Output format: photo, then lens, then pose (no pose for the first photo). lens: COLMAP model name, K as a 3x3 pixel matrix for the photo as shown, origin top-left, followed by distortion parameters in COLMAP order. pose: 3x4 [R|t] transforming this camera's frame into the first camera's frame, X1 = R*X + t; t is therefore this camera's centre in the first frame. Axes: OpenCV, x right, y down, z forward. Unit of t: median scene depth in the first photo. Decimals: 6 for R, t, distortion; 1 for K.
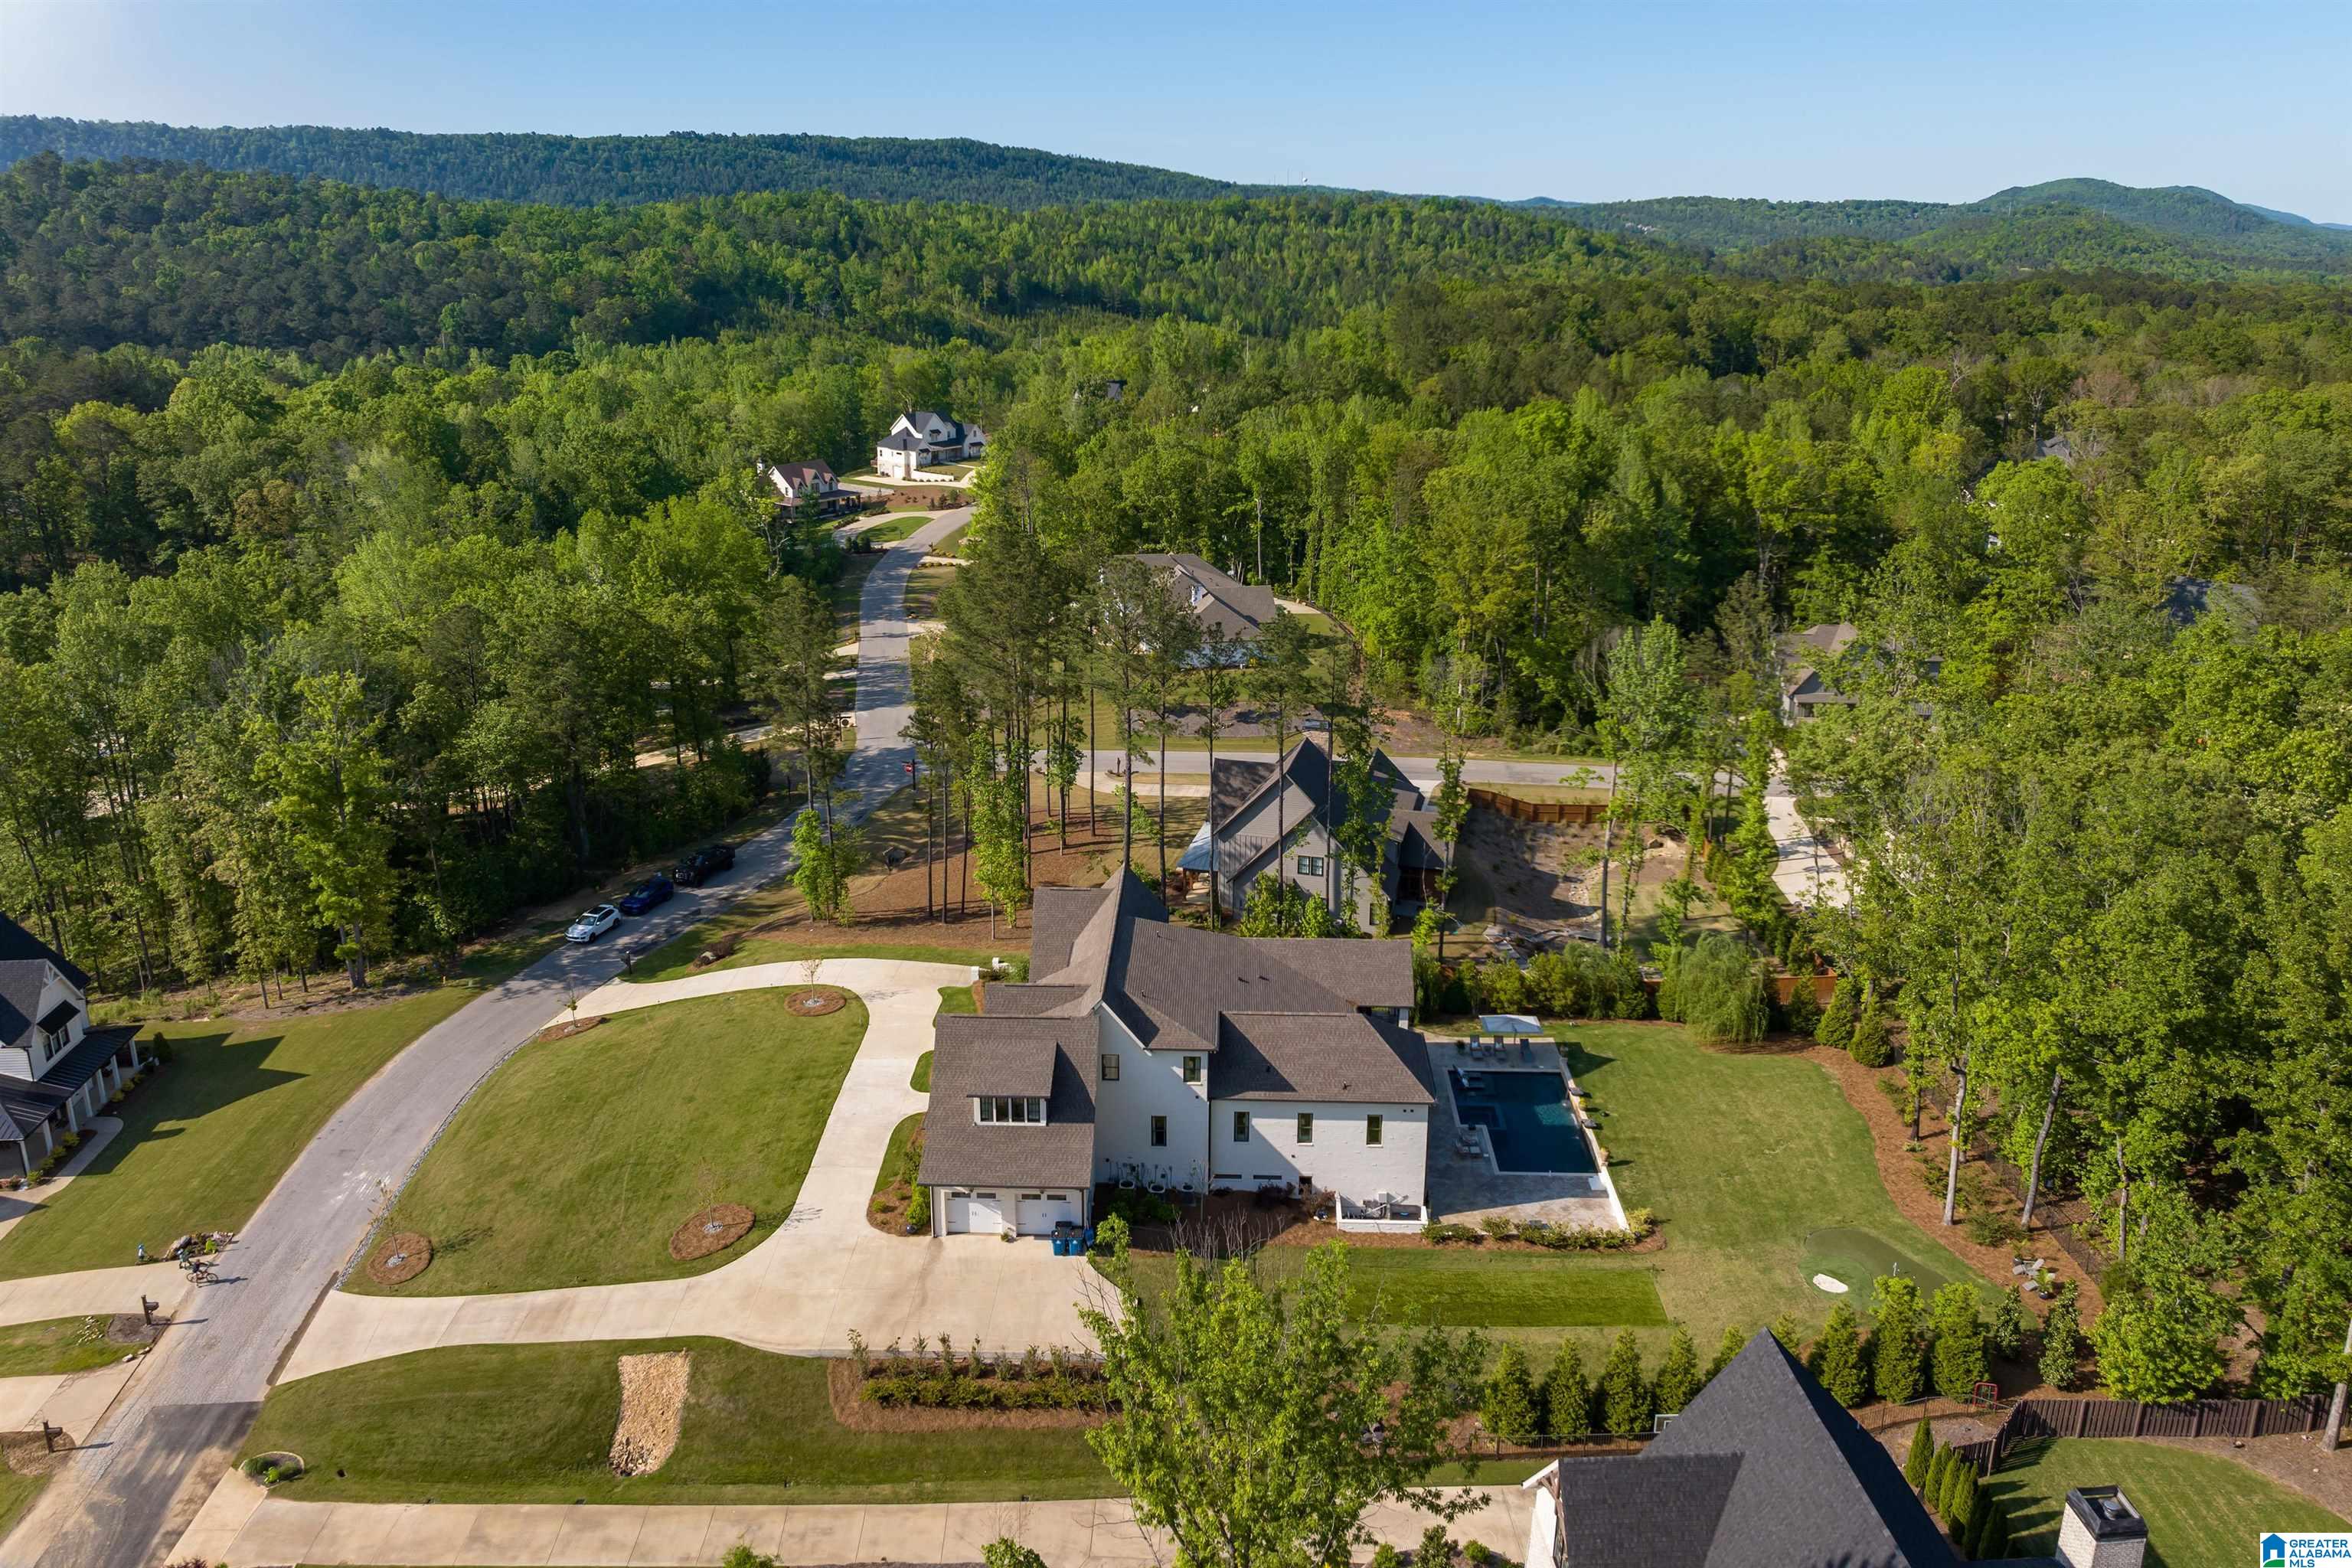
lens RADIAL K [[1646.2, 0, 1186.2], [0, 1646.2, 680.4], [0, 0, 1]] dist [-0.039457, 0.000074]
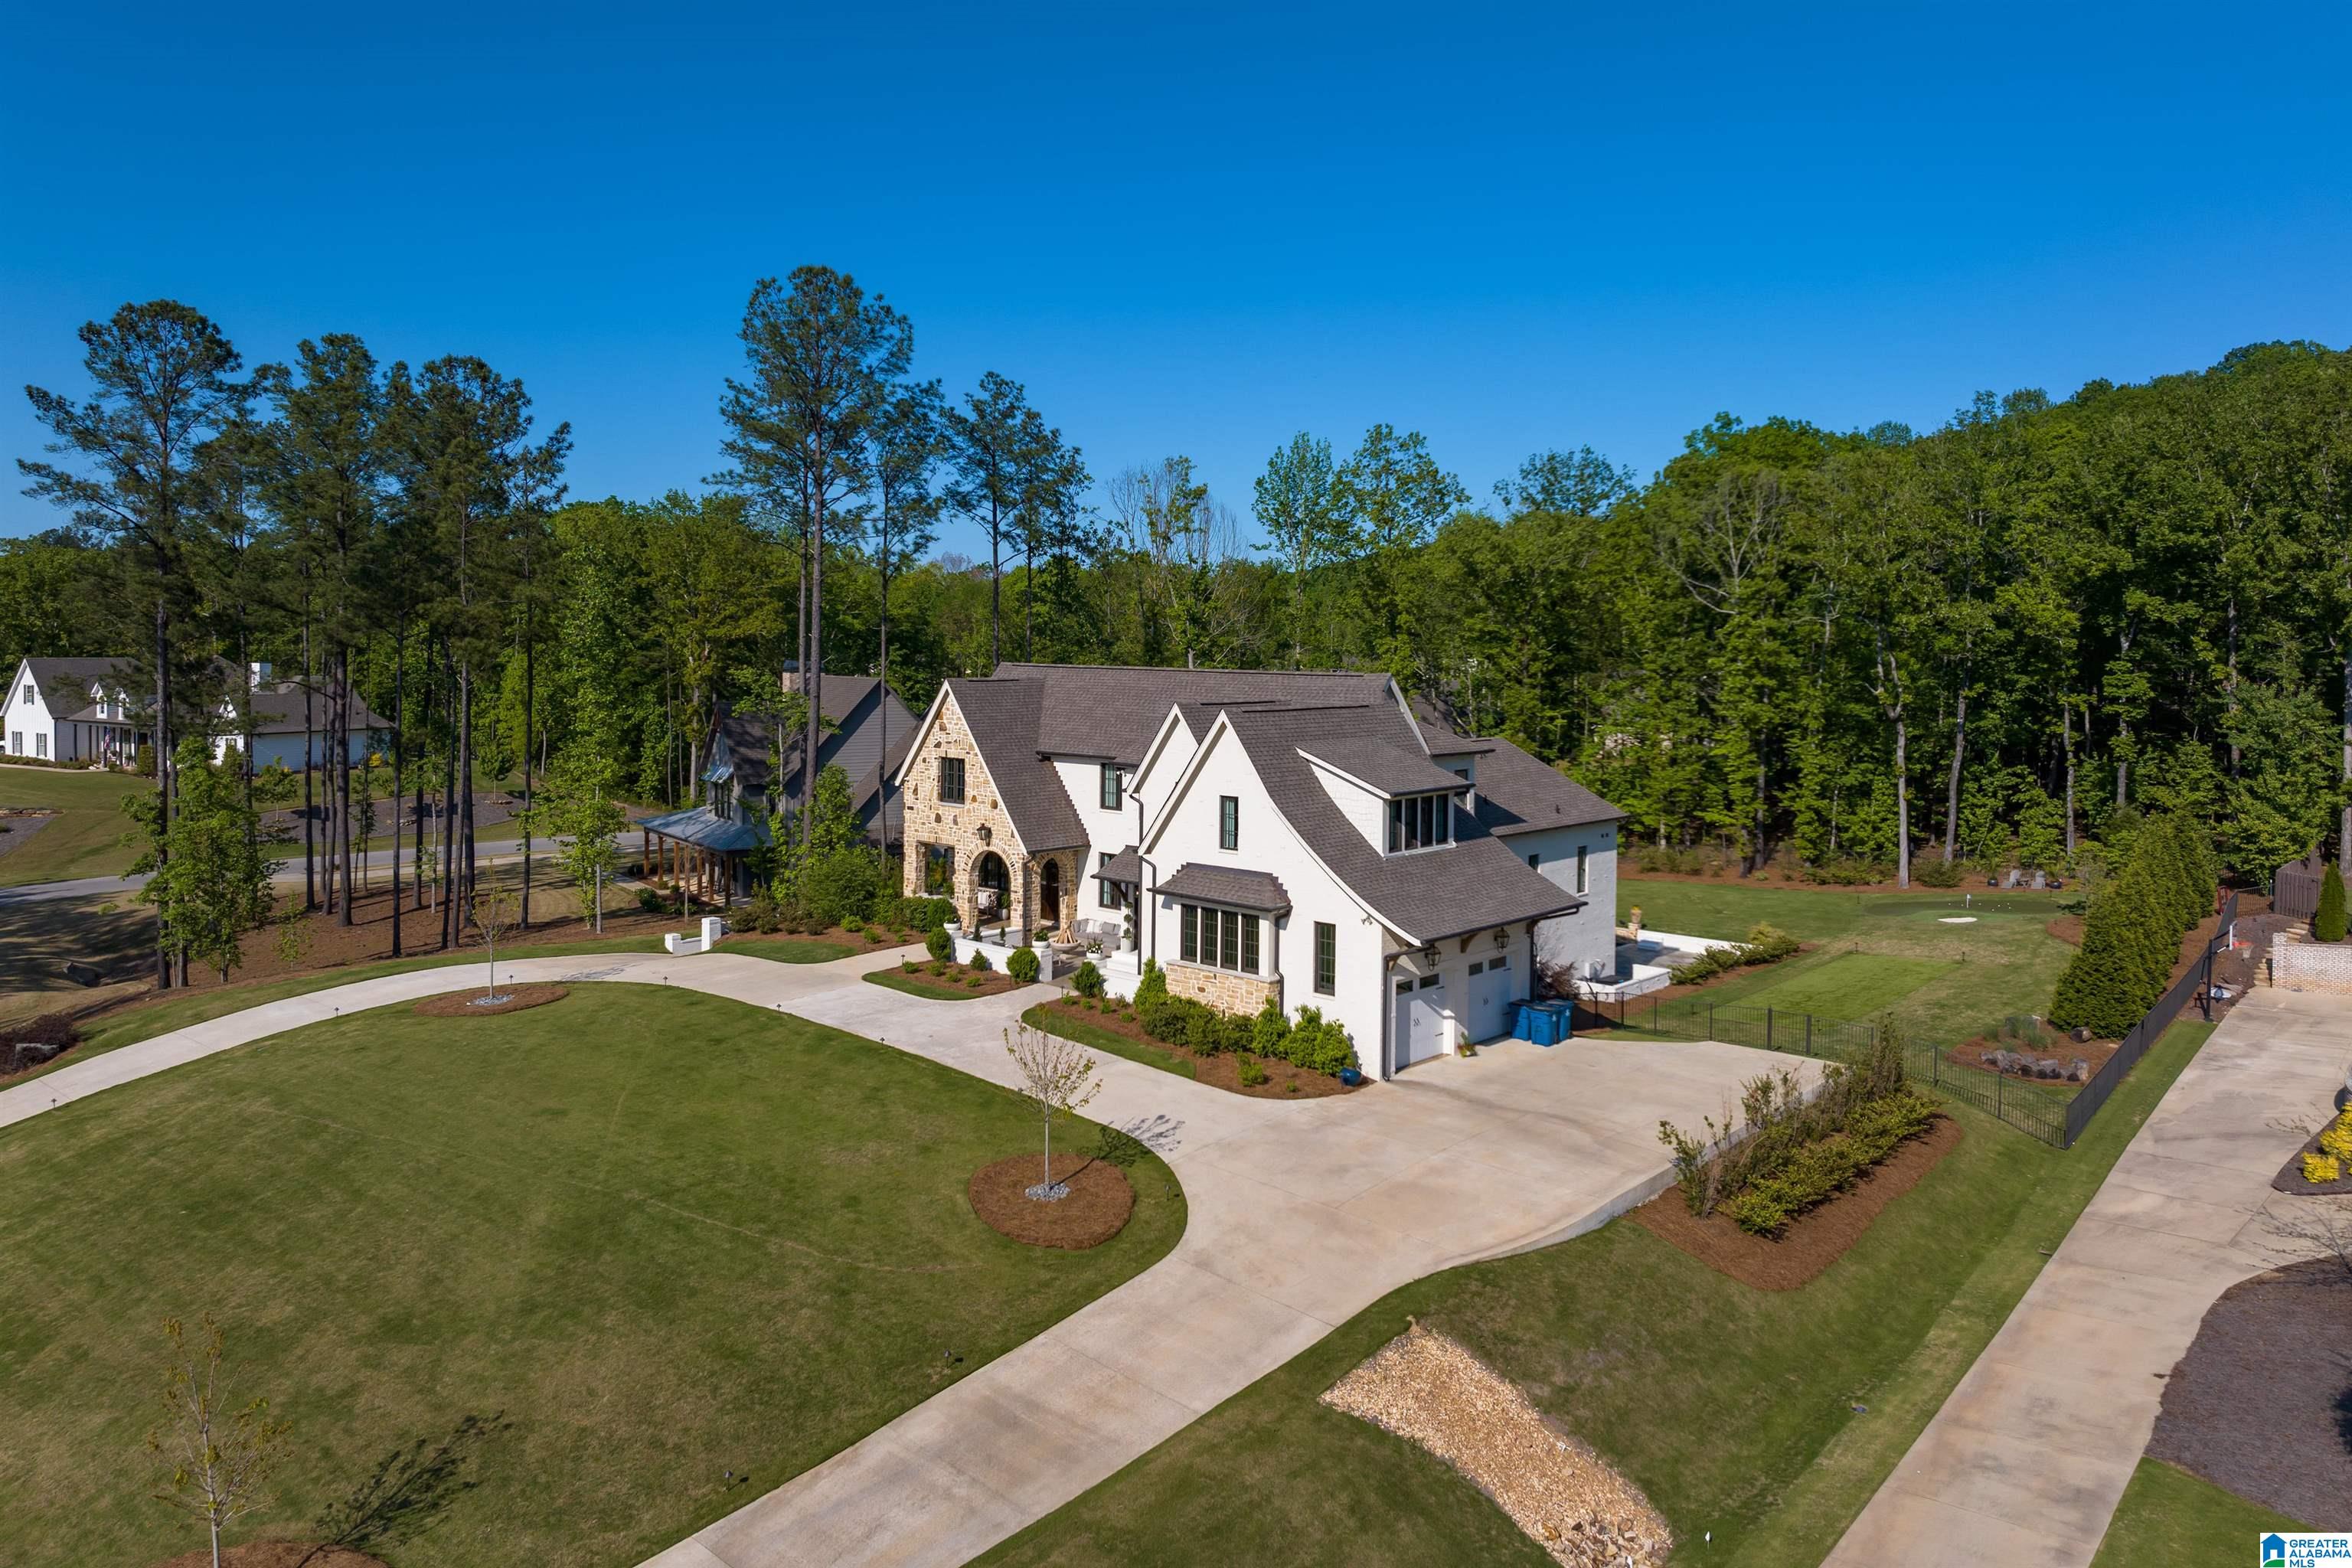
lens RADIAL K [[1646.2, 0, 1186.2], [0, 1646.2, 680.4], [0, 0, 1]] dist [-0.039457, 0.000074]
pose [[0.648683, -0.018474, 0.760834, -0.397382], [0.198750, 0.969126, -0.145921, 0.187426], [-0.734649, 0.245872, 0.632328, 0.458593]]
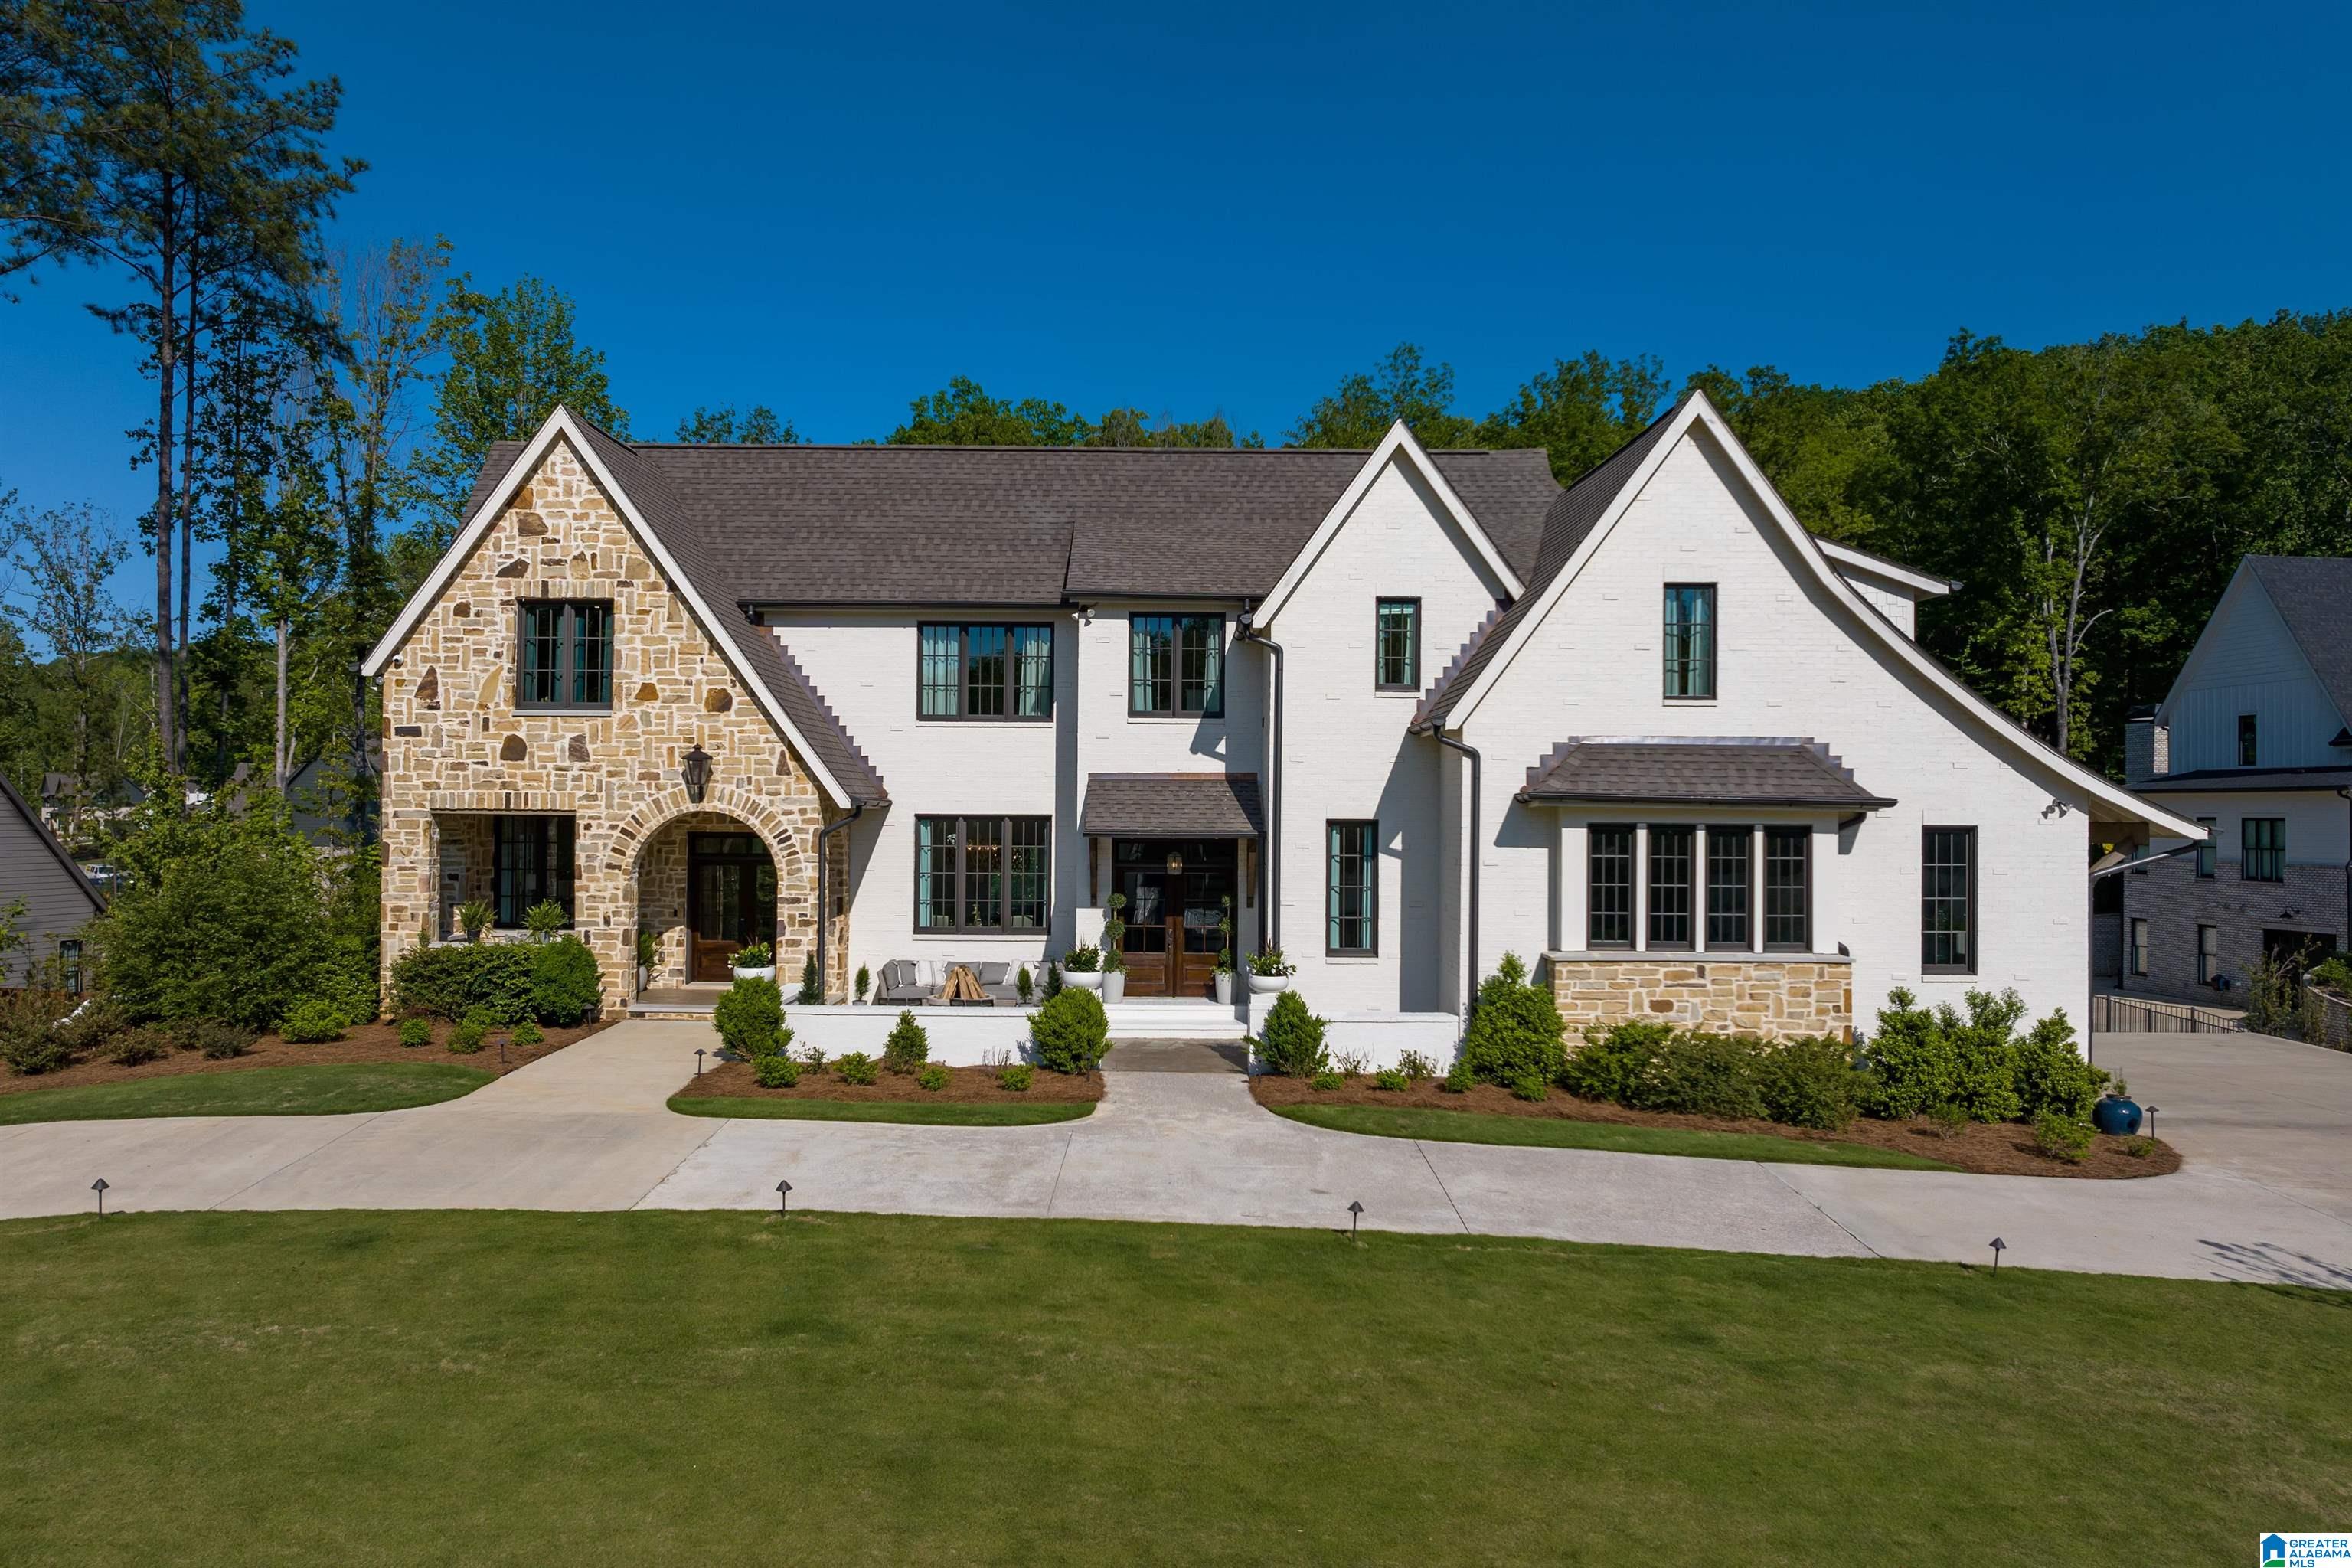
lens RADIAL K [[1771.3, 0, 1150.6], [0, 1771.3, 787.3], [0, 0, 1]] dist [-0.028500, 0.000561]
pose [[-0.027584, 0.002415, 0.999617, -0.290037], [0.261888, 0.965086, 0.004895, 0.164745], [-0.964704, 0.261923, -0.027253, 0.765731]]
